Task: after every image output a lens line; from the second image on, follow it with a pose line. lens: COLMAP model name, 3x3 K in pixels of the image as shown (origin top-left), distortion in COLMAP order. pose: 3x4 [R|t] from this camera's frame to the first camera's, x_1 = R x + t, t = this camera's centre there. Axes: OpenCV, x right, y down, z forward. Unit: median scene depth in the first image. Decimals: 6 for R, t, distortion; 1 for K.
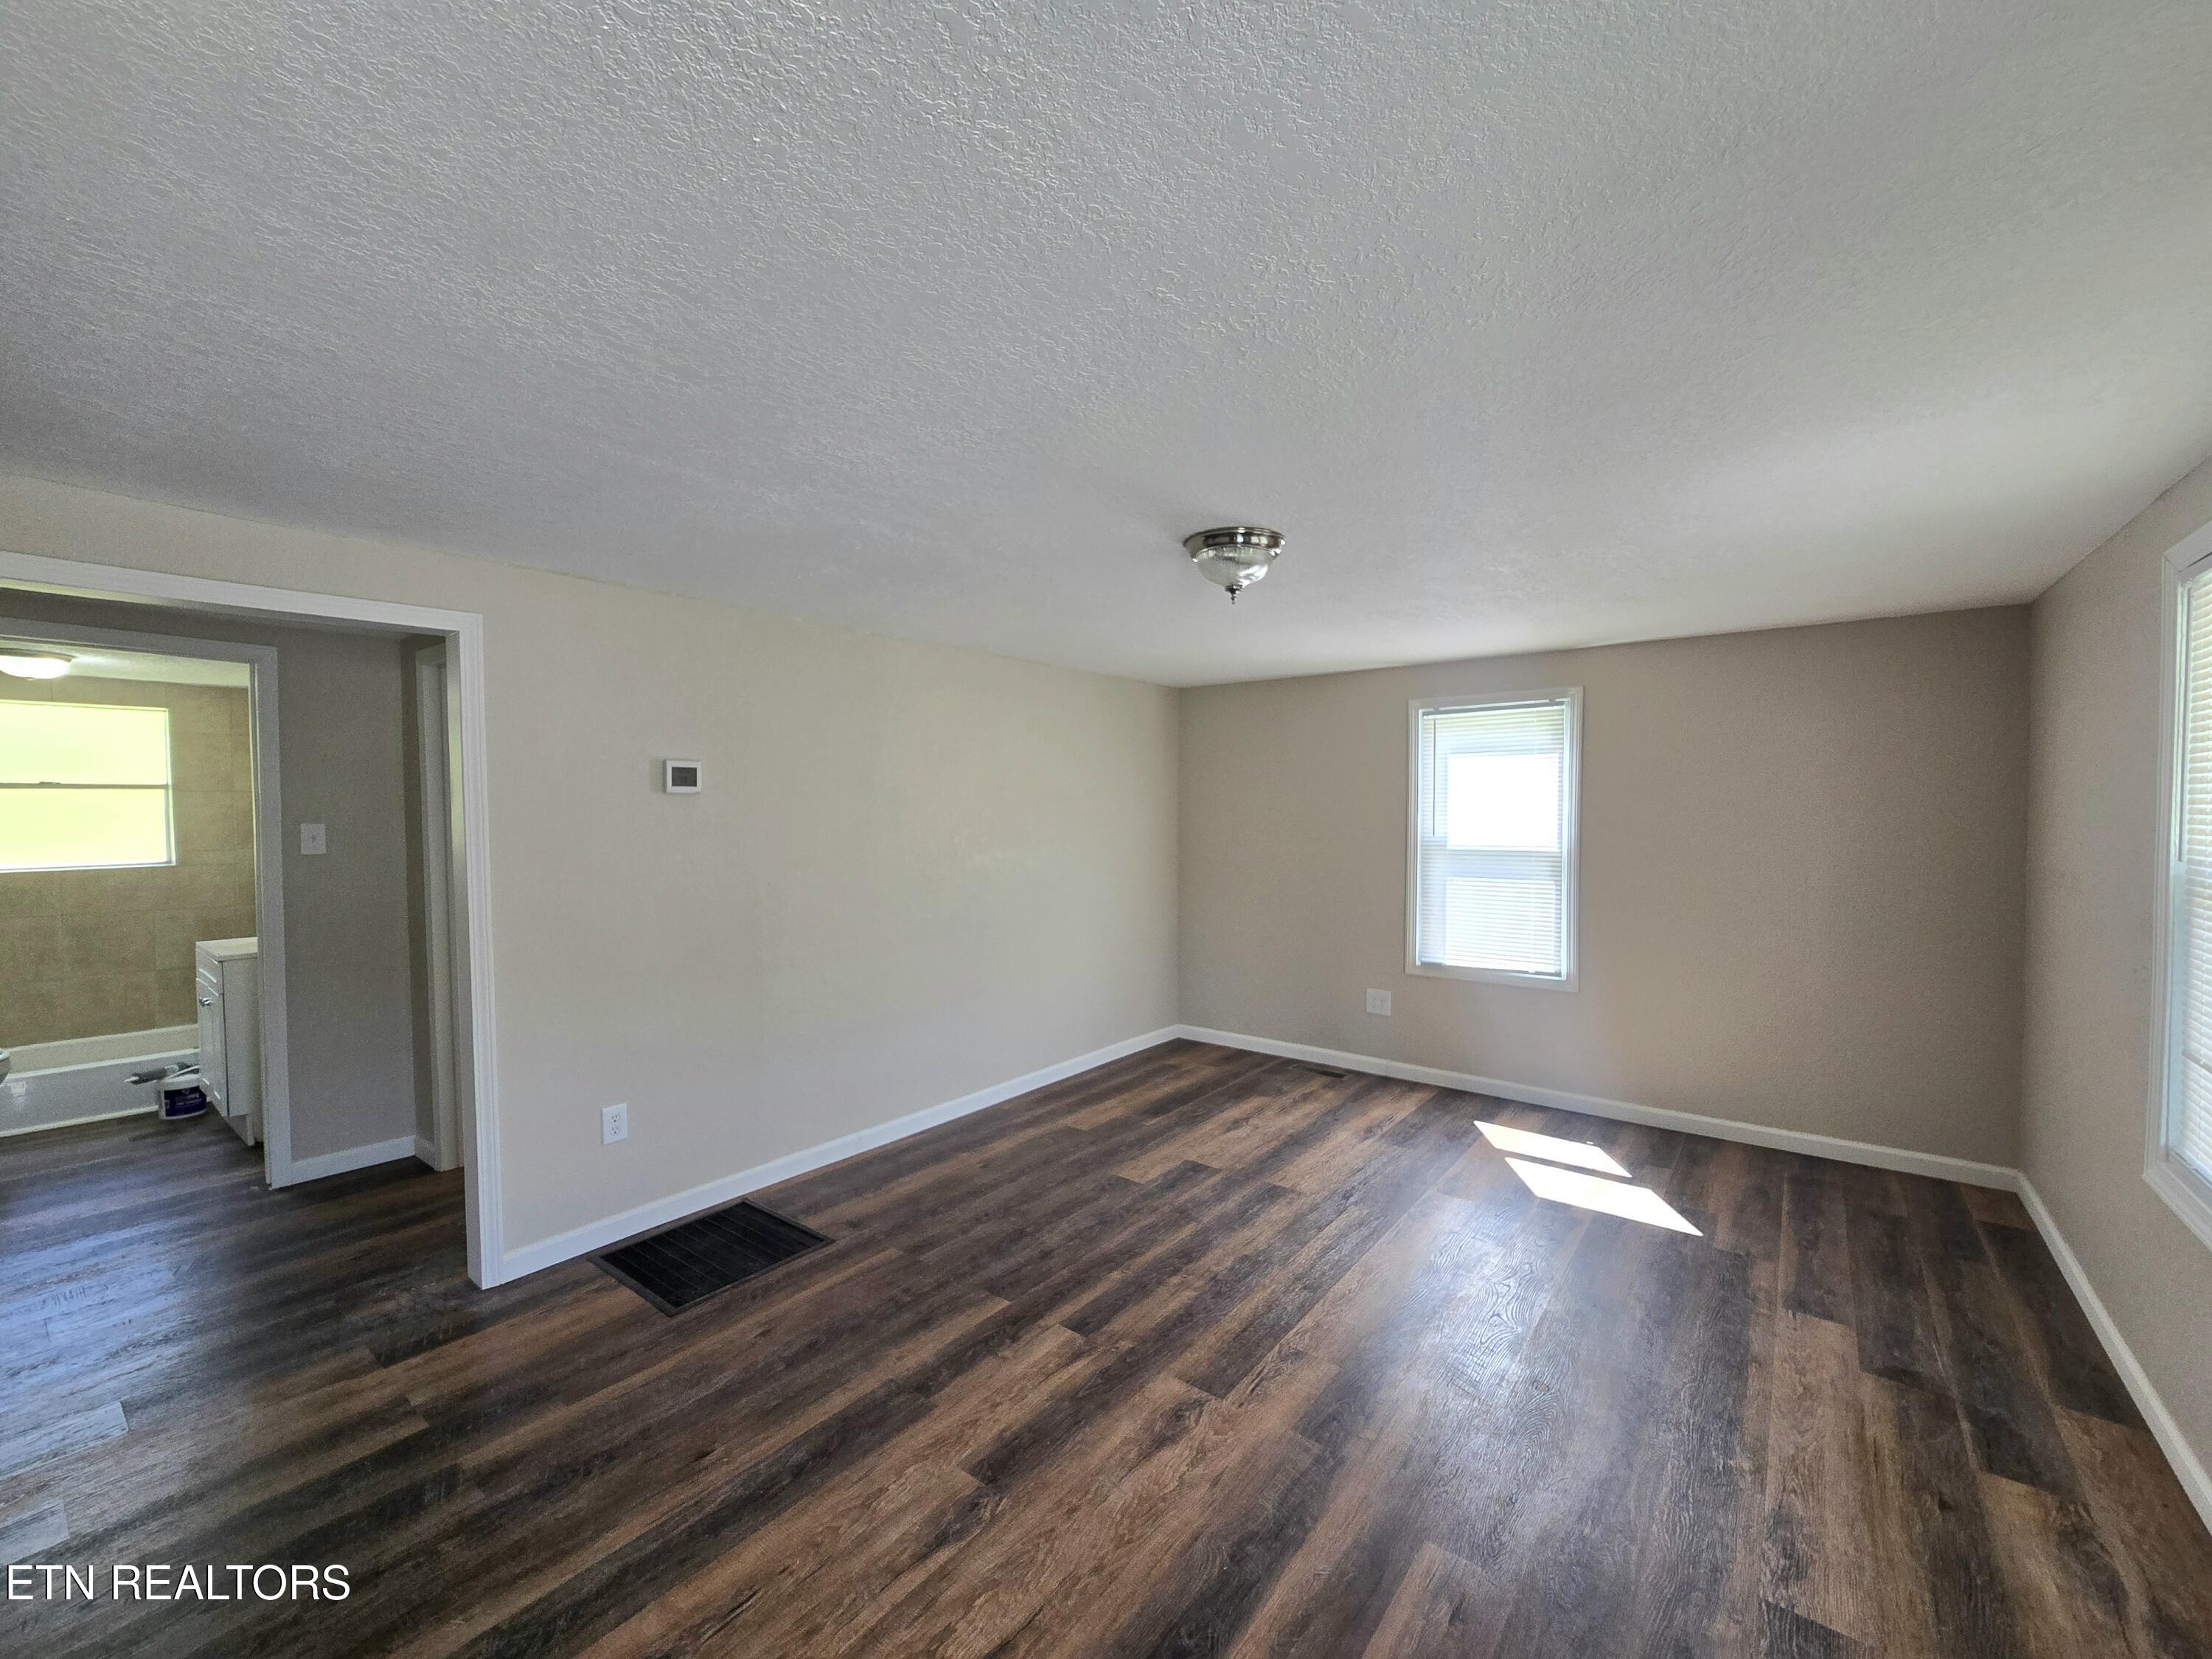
lens RADIAL K [[894.2, 0, 1107.4], [0, 894.2, 834.1], [0, 0, 1]] dist [-0.003549, 0.001288]
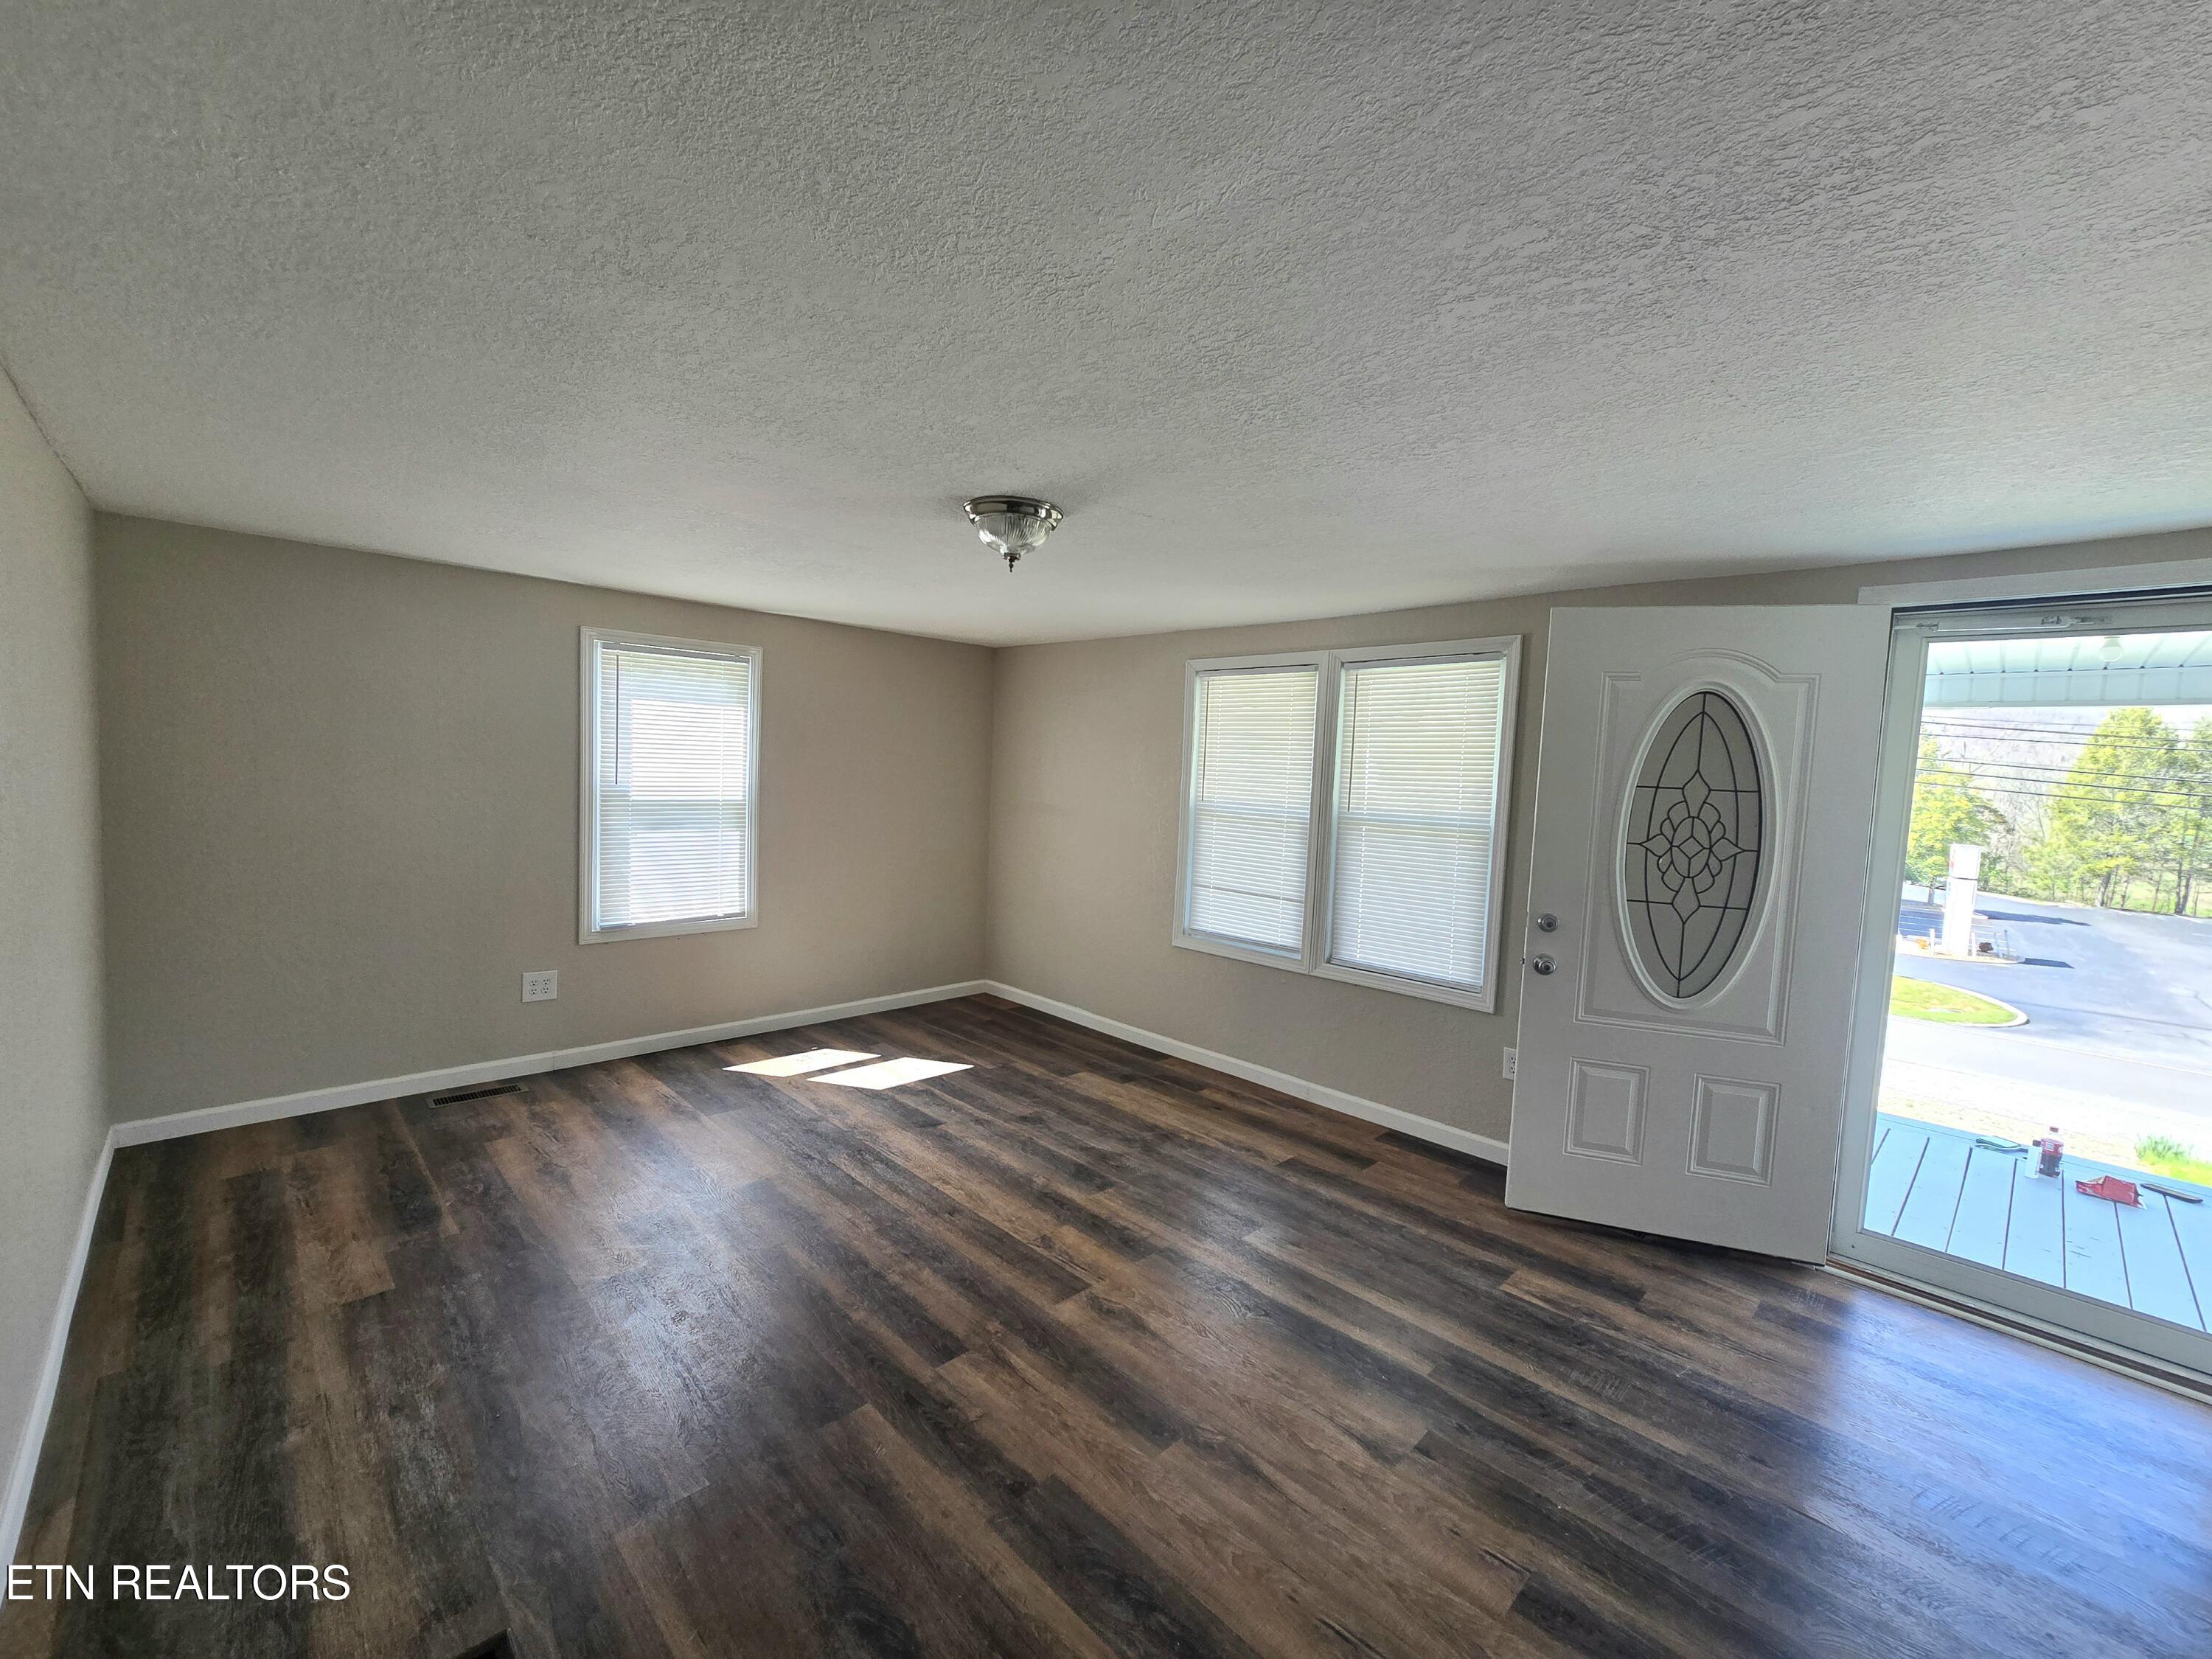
lens RADIAL K [[894.2, 0, 1103.2], [0, 894.2, 834.2], [0, 0, 1]] dist [-0.003549, 0.001288]
pose [[0.137539, -0.064088, 0.988421, -0.676607], [-0.010482, 0.997755, 0.066152, -0.020239], [-0.990441, -0.019459, 0.136559, 0.579174]]
